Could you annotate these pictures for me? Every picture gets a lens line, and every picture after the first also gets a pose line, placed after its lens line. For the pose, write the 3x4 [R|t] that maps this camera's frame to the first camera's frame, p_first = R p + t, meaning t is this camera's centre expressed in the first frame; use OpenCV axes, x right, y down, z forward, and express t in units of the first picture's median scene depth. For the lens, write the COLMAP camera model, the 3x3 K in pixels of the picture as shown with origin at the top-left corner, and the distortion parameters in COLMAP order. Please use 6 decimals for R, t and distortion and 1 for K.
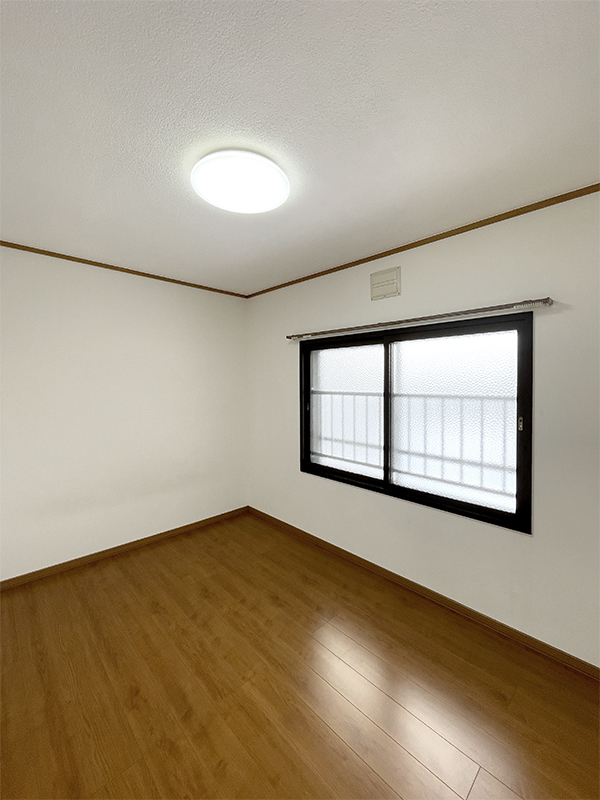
lens RADIAL K [[326.8, 0, 290.5], [0, 326.8, 388.6], [0, 0, 1]] dist [-0.002097, -0.000288]
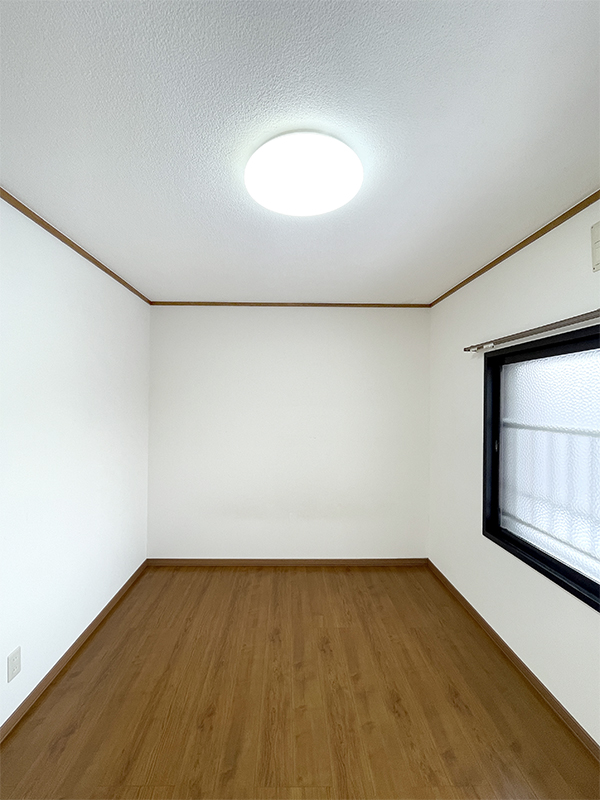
lens RADIAL K [[324.7, 0, 300.0], [0, 324.7, 400.0], [0, 0, 1]] dist [0.000048, -0.000585]
pose [[0.740558, -0.002098, -0.671990, 0.267513], [-0.013378, 0.999751, -0.017864, -0.029635], [0.671860, 0.022220, 0.740345, 0.251821]]
